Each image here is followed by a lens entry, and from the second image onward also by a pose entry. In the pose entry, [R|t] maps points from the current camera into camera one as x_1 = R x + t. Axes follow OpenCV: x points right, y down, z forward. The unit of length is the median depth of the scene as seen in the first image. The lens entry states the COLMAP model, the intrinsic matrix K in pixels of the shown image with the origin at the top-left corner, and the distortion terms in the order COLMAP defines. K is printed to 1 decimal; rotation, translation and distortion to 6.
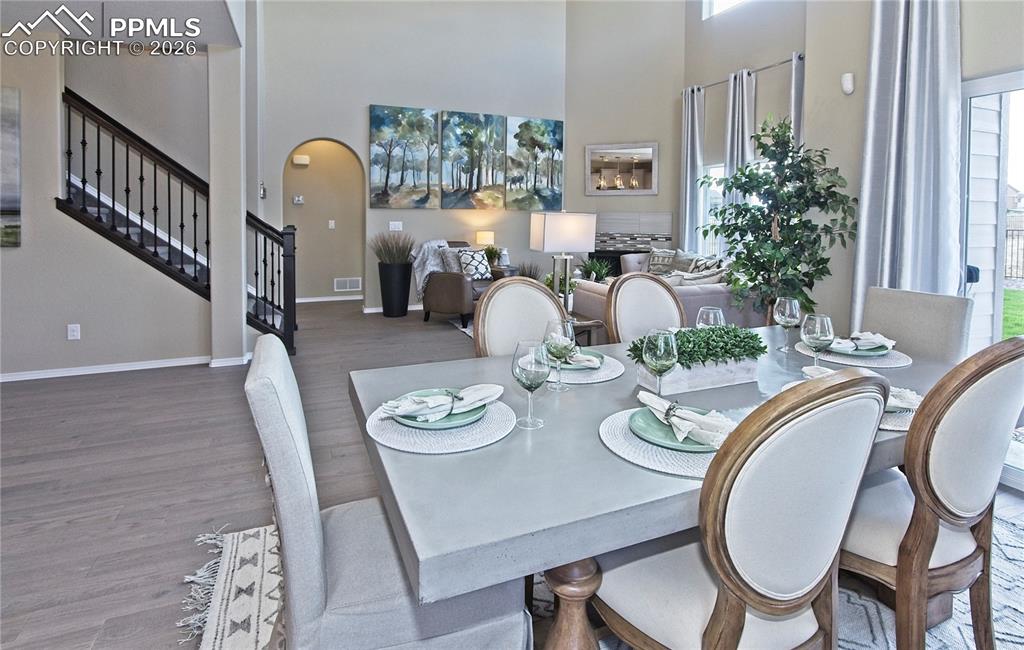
lens RADIAL K [[521.8, 0, 494.6], [0, 521.8, 233.2], [0, 0, 1]] dist [-0.002110, -0.000153]
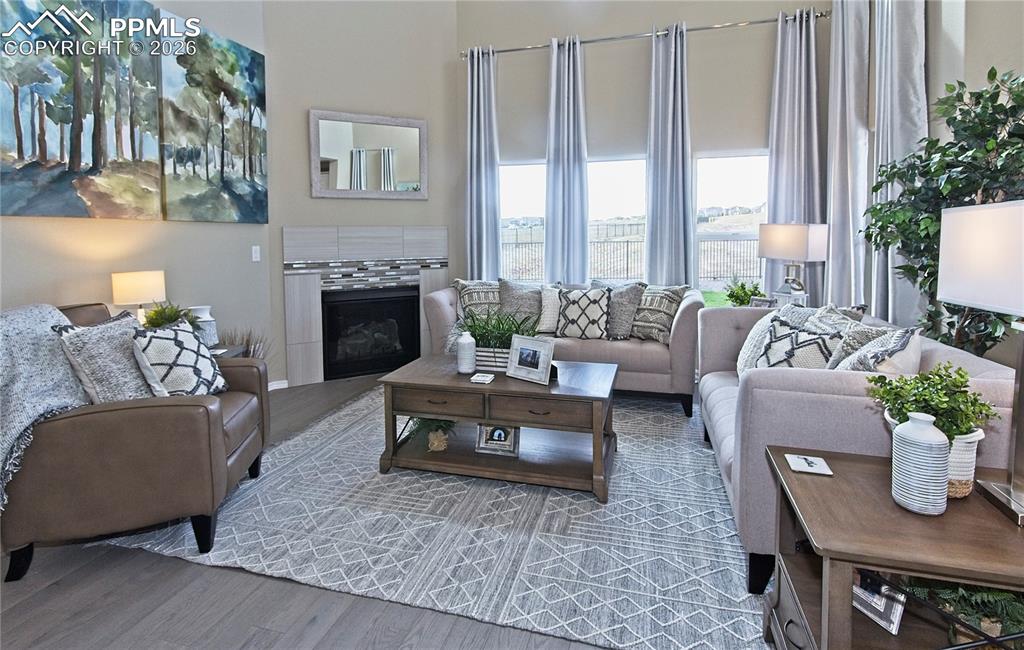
lens RADIAL K [[521.8, 0, 501.3], [0, 521.8, 261.2], [0, 0, 1]] dist [-0.002110, -0.000153]
pose [[0.593241, -0.052190, 0.803332, -0.172428], [0.043441, 0.998518, 0.032790, -0.012385], [-0.803852, 0.015445, 0.594629, 0.514172]]
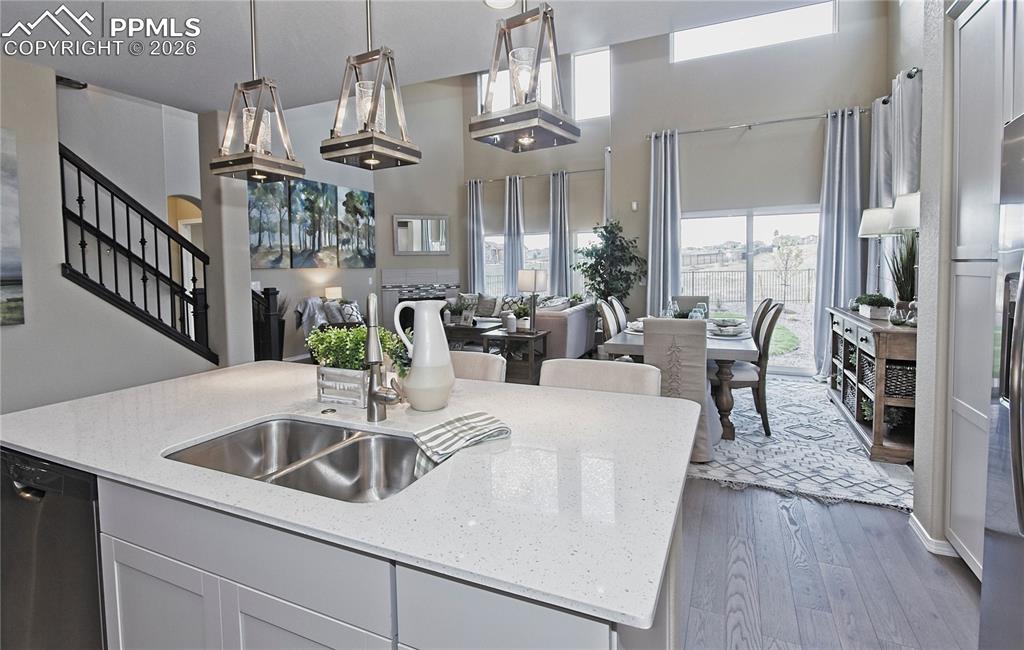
lens RADIAL K [[521.8, 0, 502.1], [0, 521.8, 296.0], [0, 0, 1]] dist [-0.002110, -0.000153]
pose [[0.712781, -0.056560, 0.699103, -0.537369], [0.045453, 0.998373, 0.034431, -0.006707], [-0.699913, 0.007235, 0.714192, -0.067176]]
